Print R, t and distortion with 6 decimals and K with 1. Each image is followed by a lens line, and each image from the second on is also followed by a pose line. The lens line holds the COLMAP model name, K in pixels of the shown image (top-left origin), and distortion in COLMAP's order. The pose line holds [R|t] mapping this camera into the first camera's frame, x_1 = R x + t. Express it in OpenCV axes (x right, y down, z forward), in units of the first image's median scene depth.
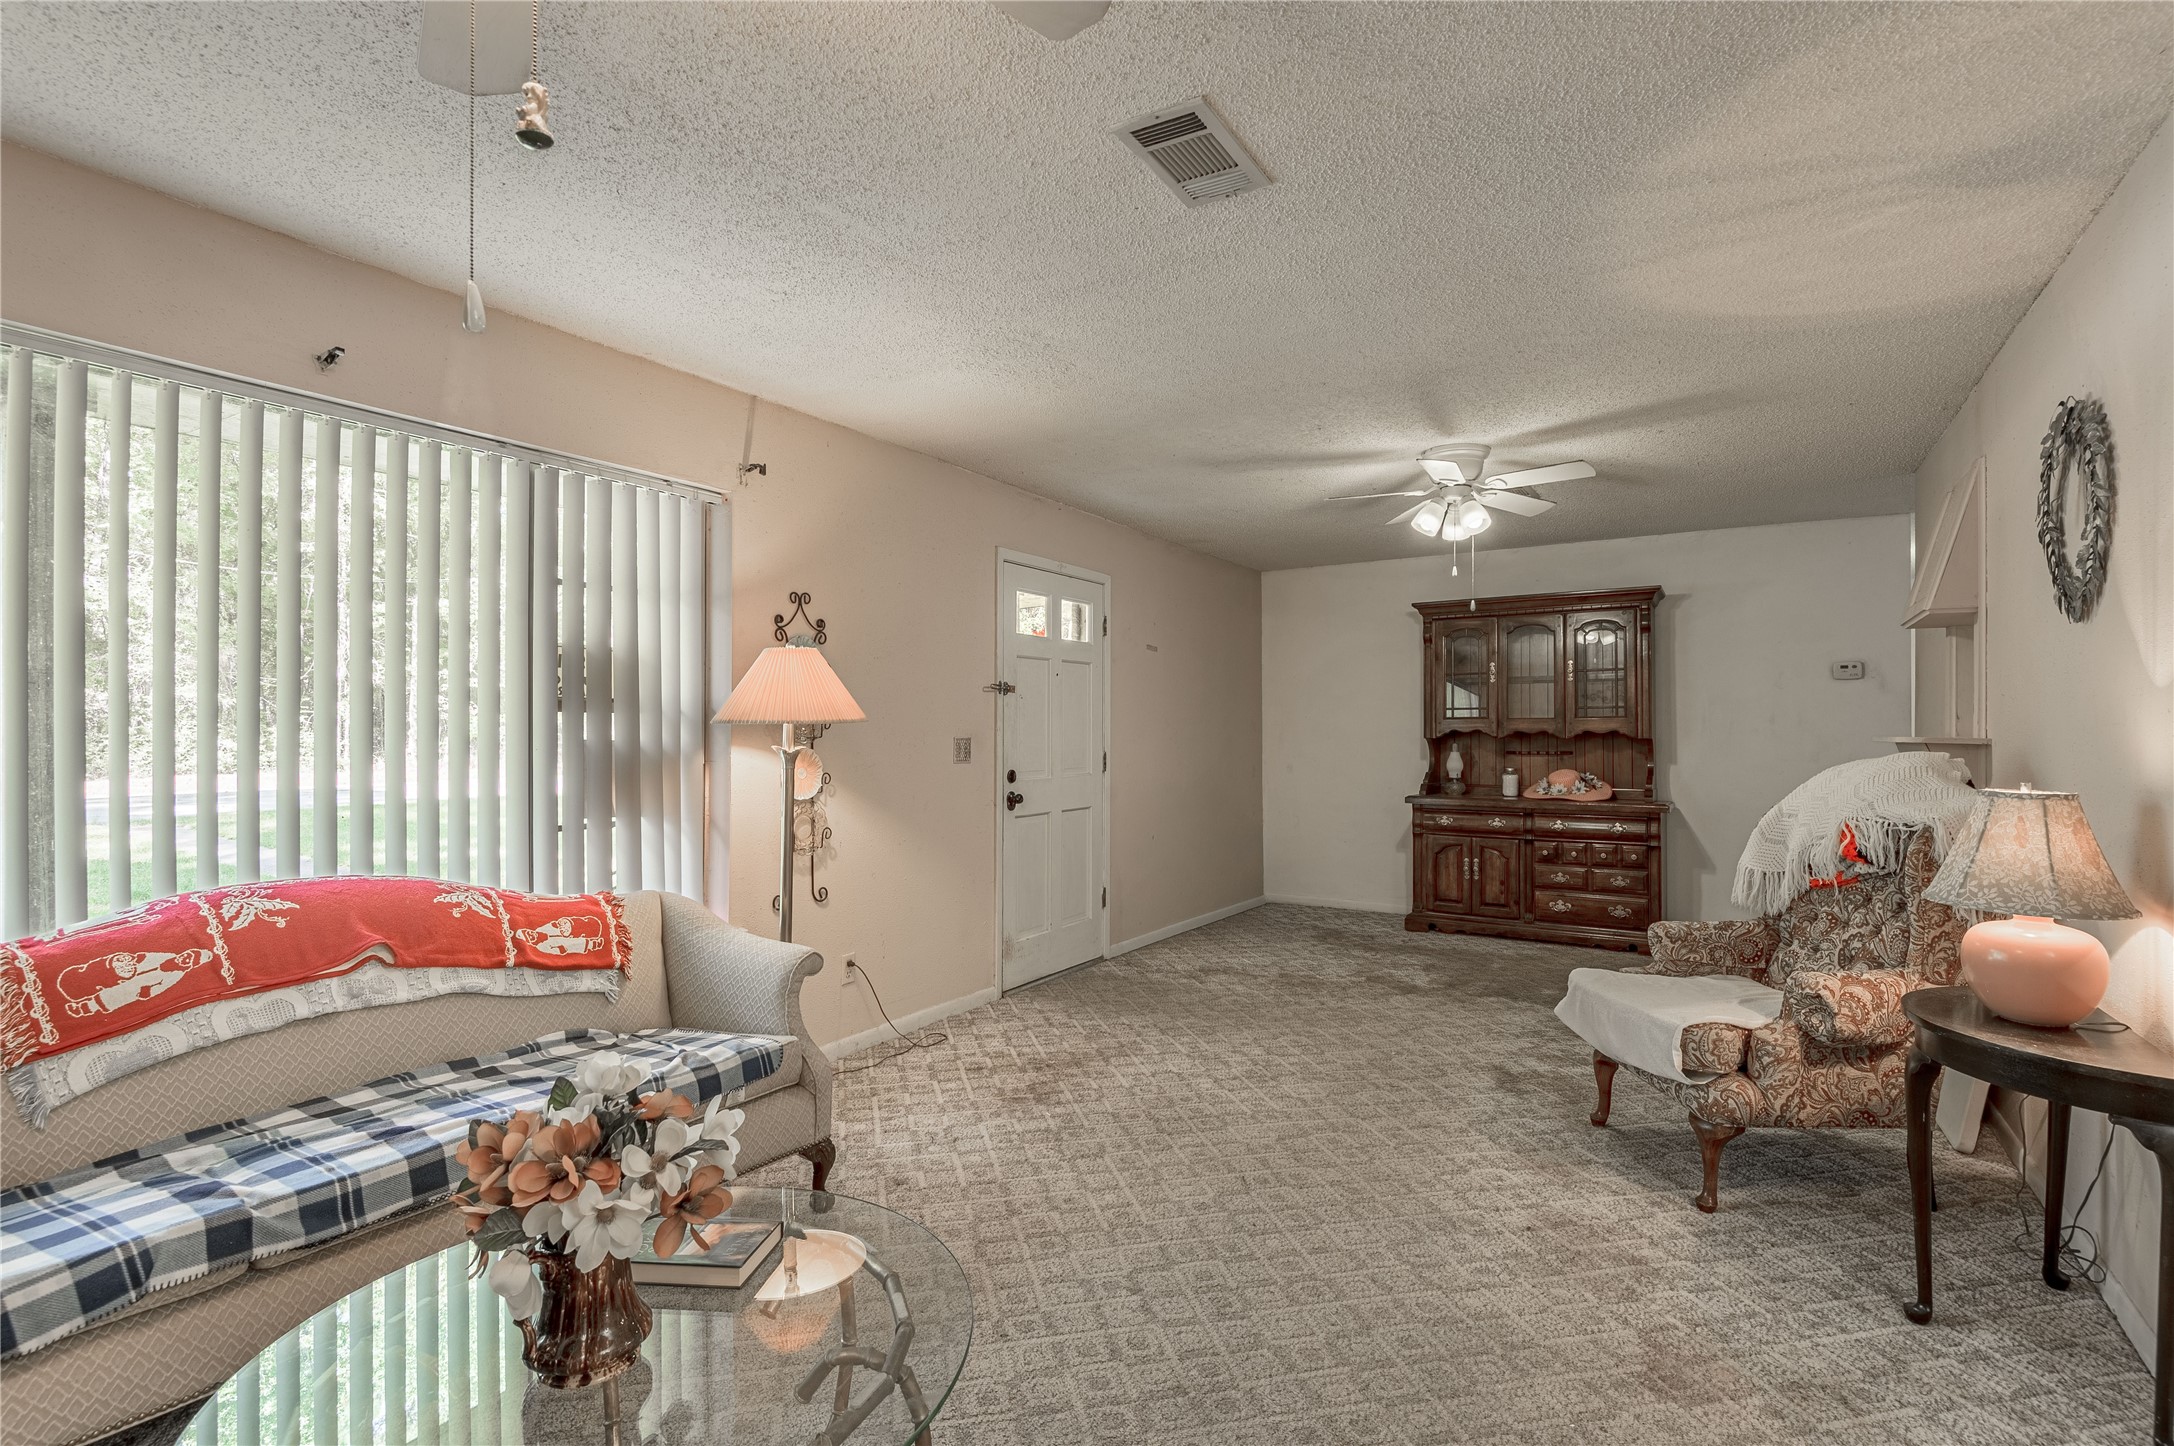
lens RADIAL K [[1039.3, 0, 1029.1], [0, 1039.3, 724.3], [0, 0, 1]] dist [0.024386, -0.014532]
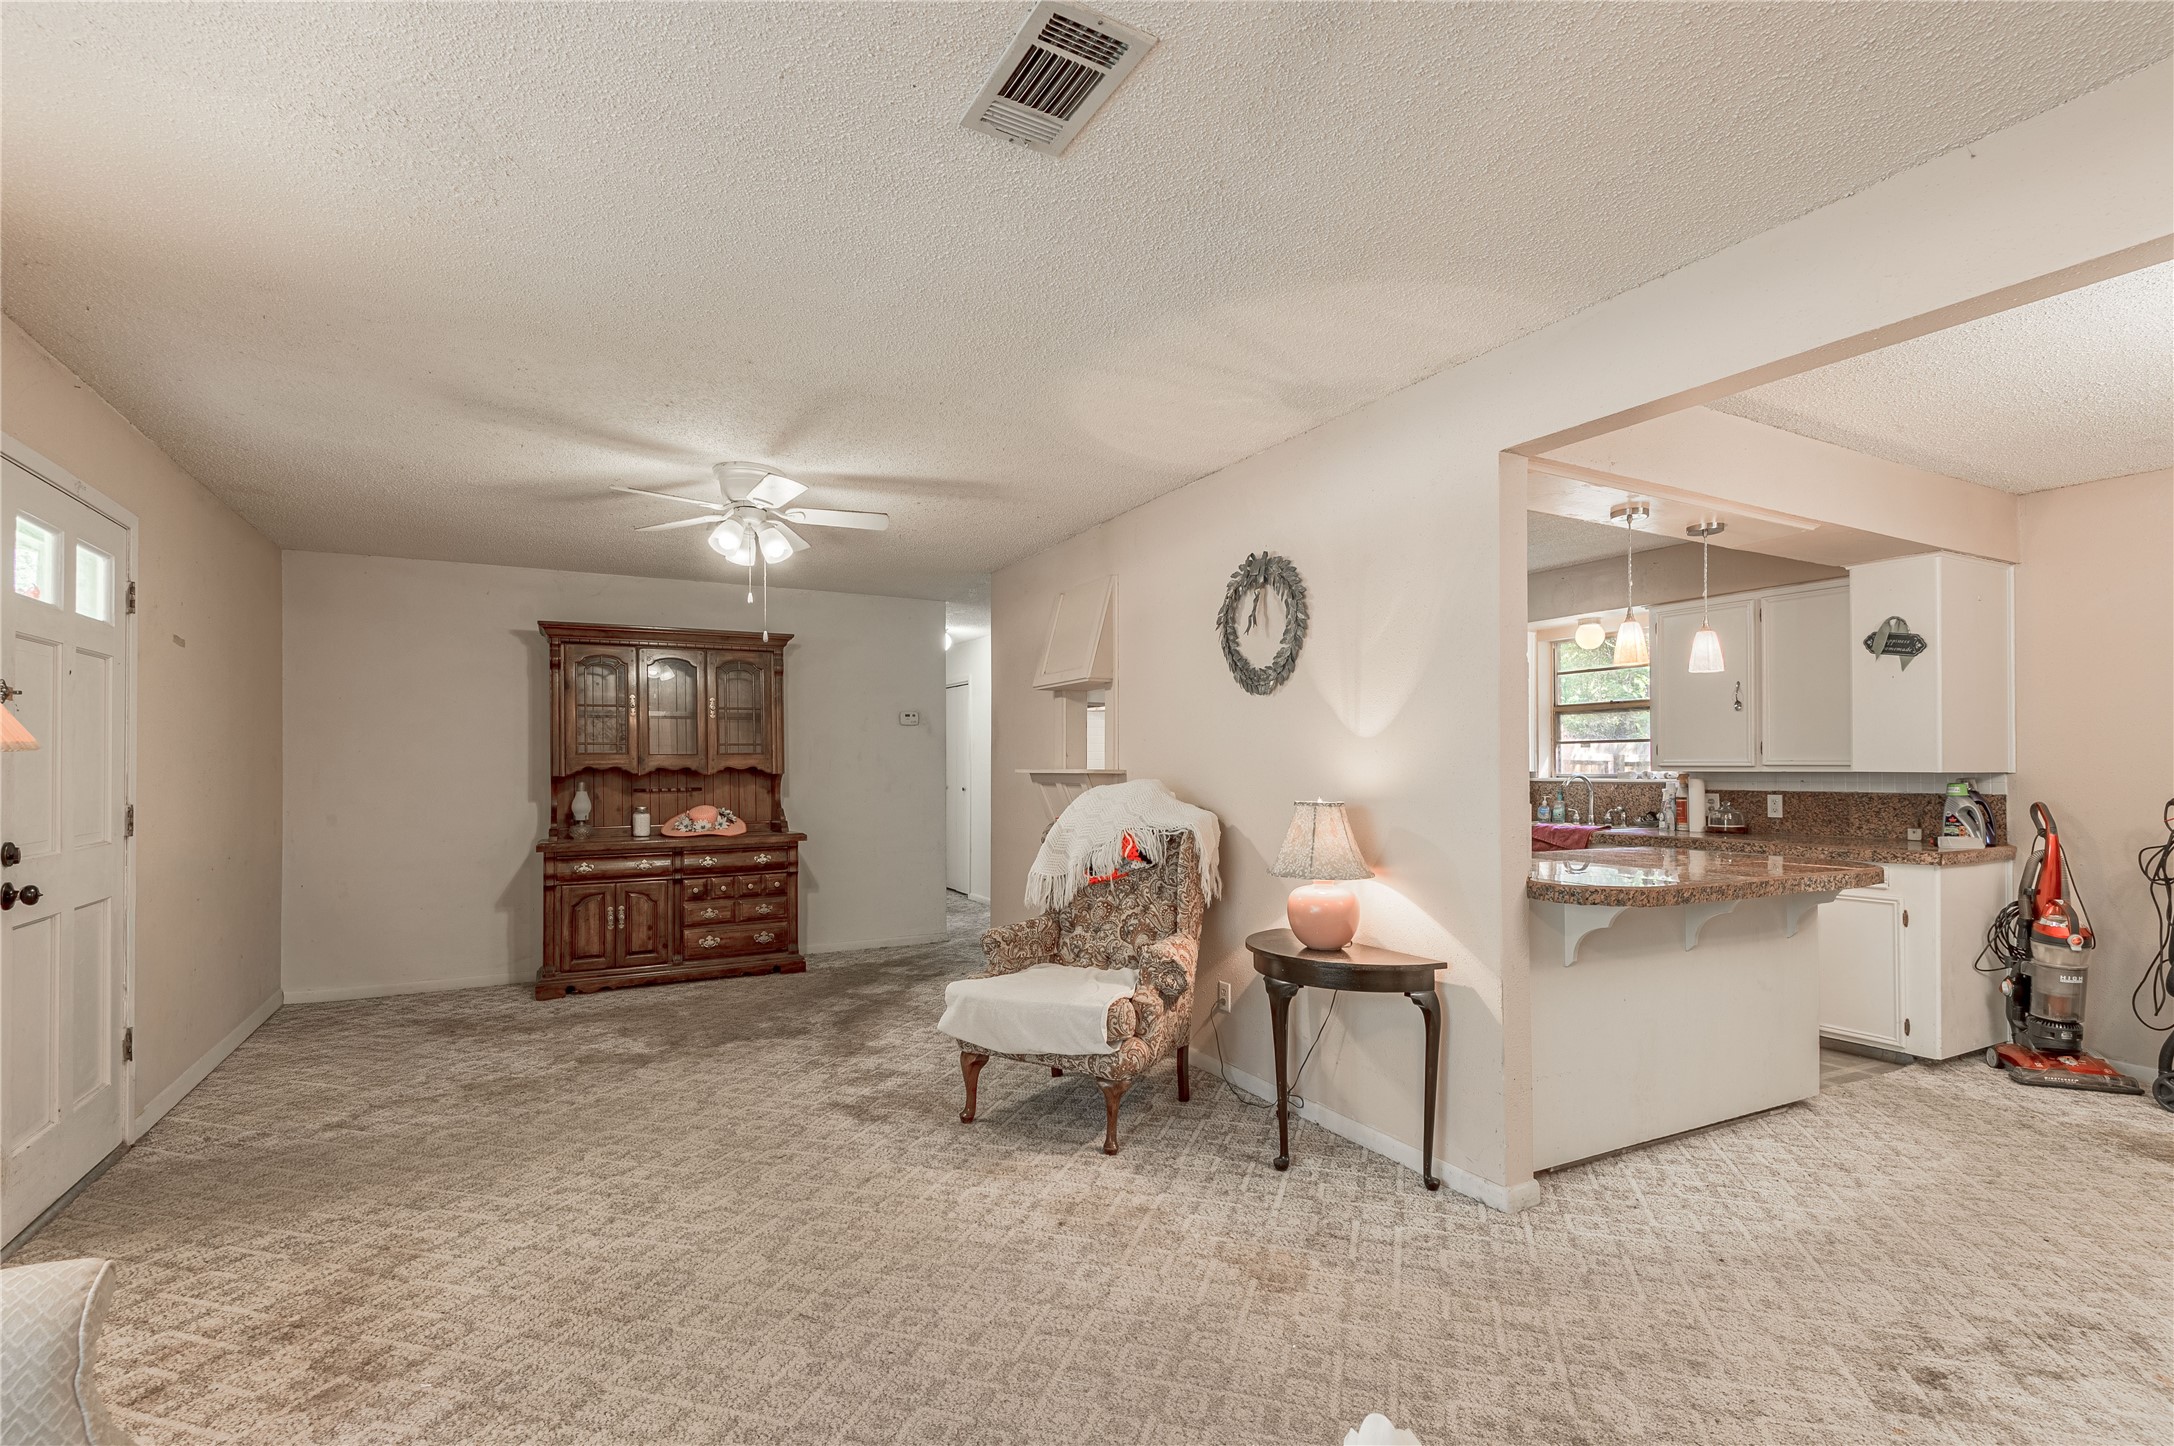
lens RADIAL K [[1039.3, 0, 1086.5], [0, 1039.3, 752.1], [0, 0, 1]] dist [0.024386, -0.014532]
pose [[0.459439, 0.008375, 0.888170, -0.267847], [0.000617, 0.999952, -0.009749, 0.002474], [-0.888209, 0.005027, 0.459412, 0.271011]]
